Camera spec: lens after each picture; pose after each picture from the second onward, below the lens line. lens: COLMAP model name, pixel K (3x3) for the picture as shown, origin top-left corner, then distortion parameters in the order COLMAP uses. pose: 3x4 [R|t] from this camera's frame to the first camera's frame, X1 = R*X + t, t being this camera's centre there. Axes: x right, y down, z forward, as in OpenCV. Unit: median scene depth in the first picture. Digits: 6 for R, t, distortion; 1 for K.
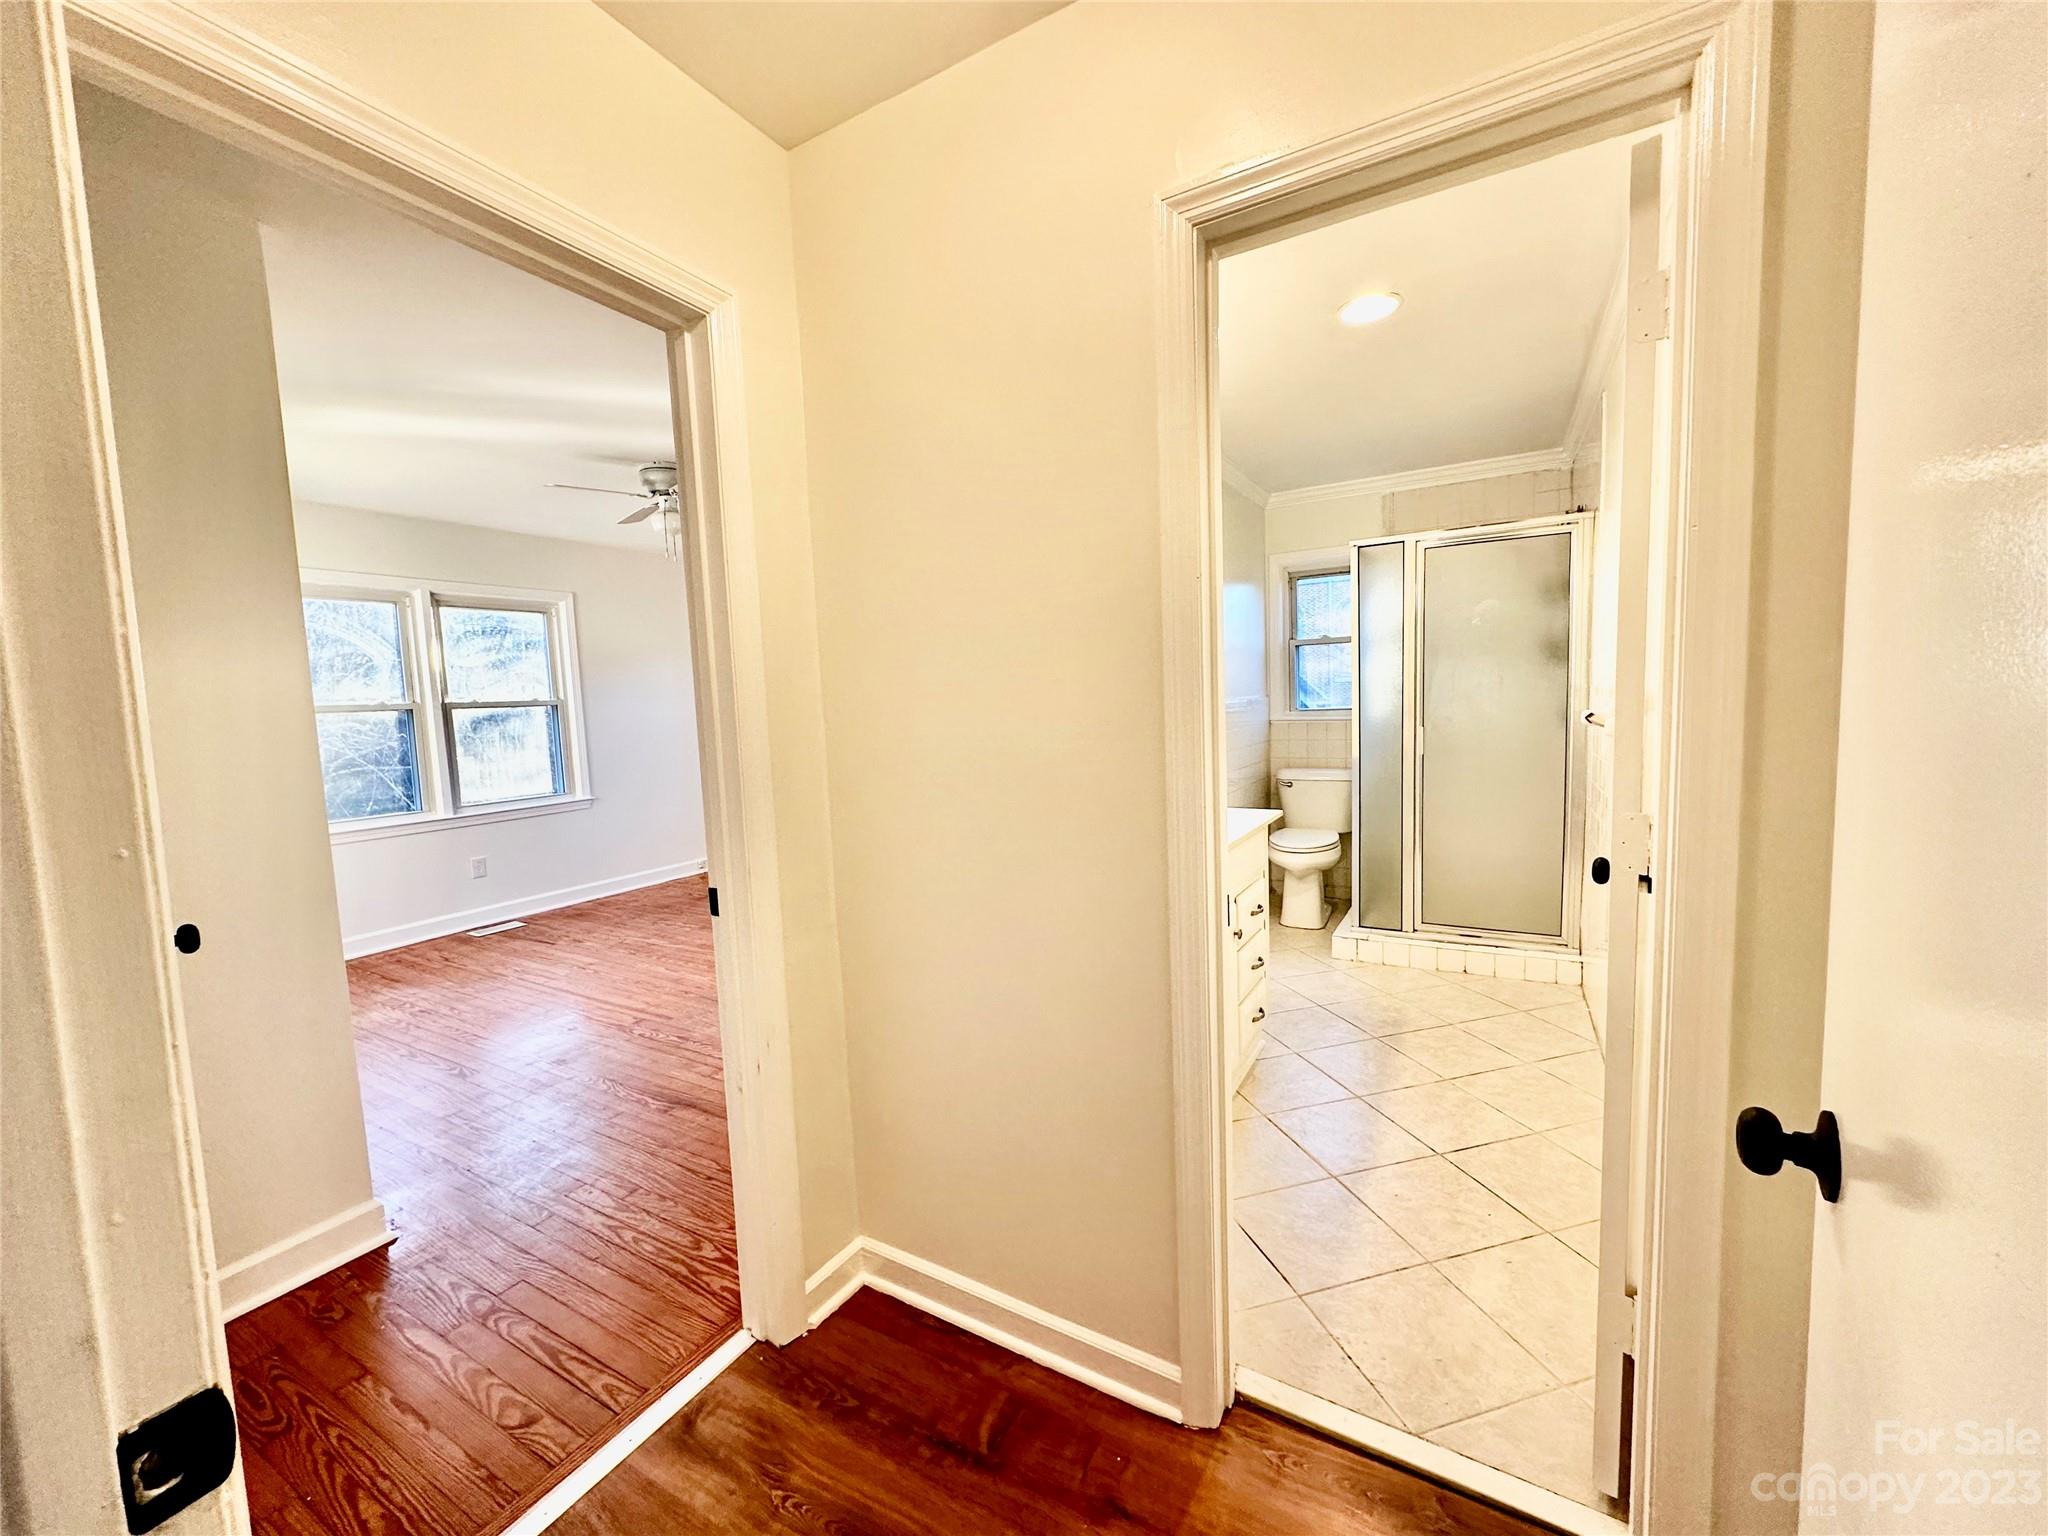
lens RADIAL K [[820.9, 0, 1020.2], [0, 820.9, 772.2], [0, 0, 1]] dist [-0.003168, 0.000669]
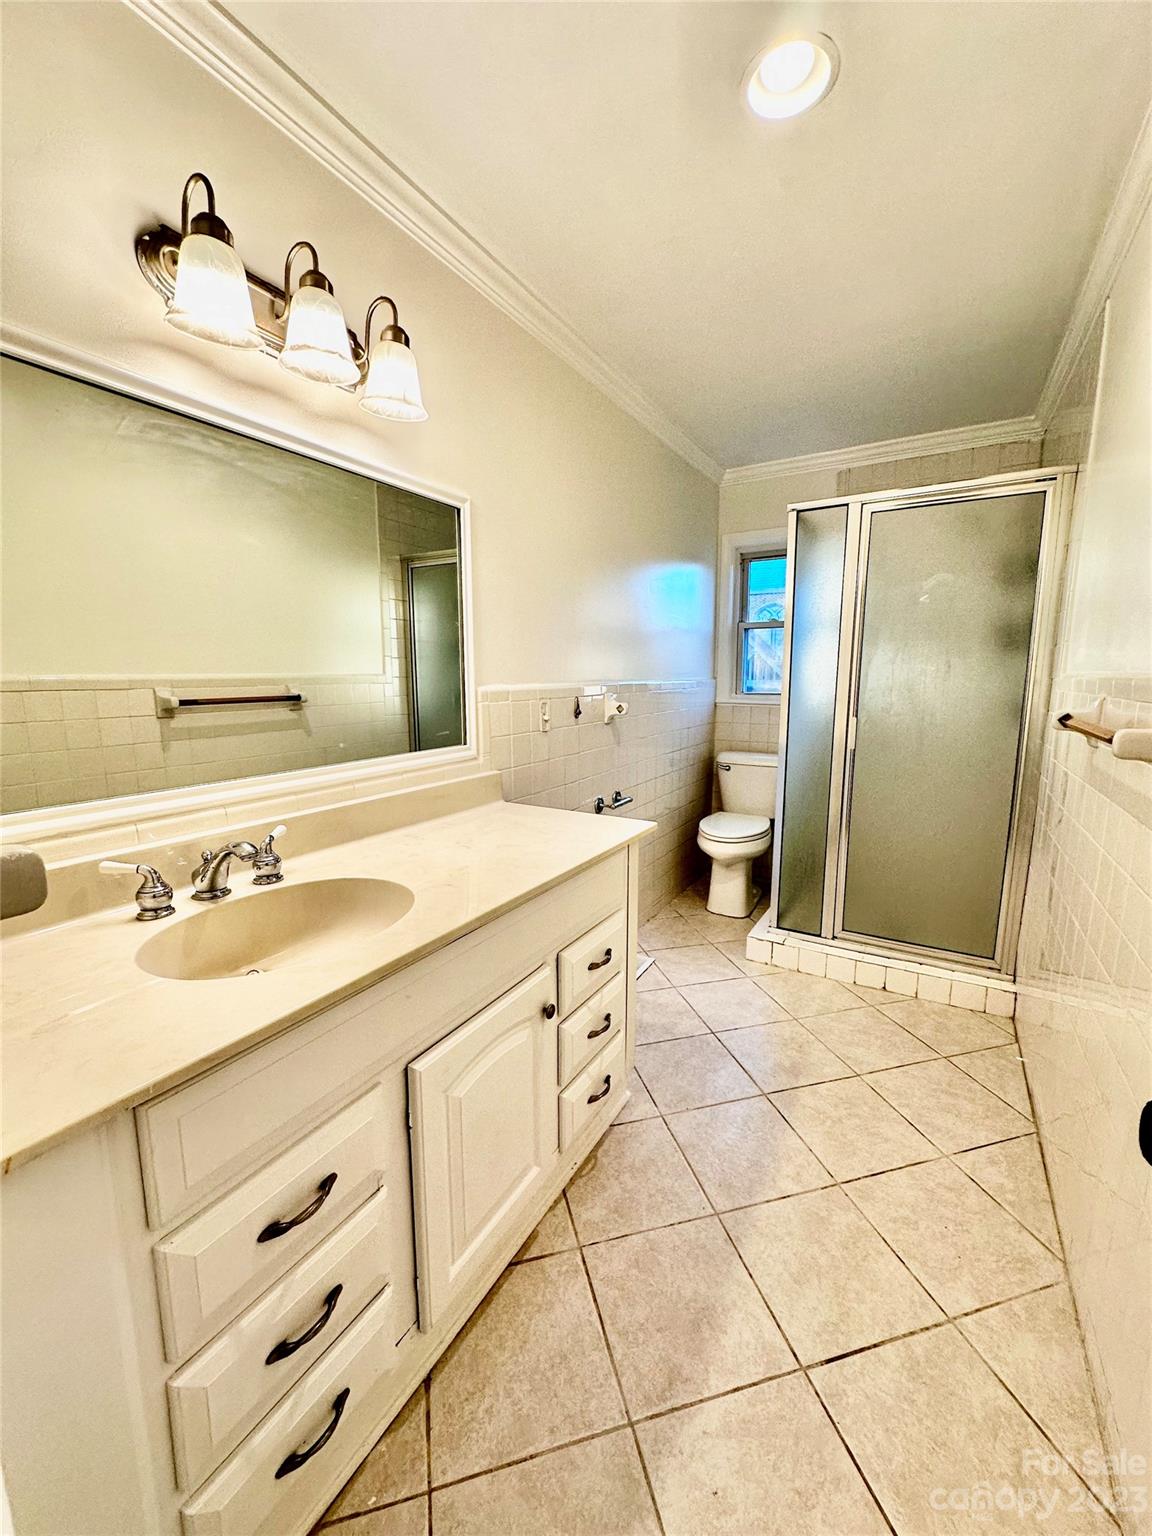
lens RADIAL K [[615.7, 0, 574.0], [0, 615.7, 768.3], [0, 0, 1]] dist [-0.003168, 0.000669]
pose [[0.999213, 0.039117, -0.006503, 0.177303], [-0.038642, 0.997345, 0.061723, -0.028588], [0.008901, -0.061423, 0.998072, 0.302932]]
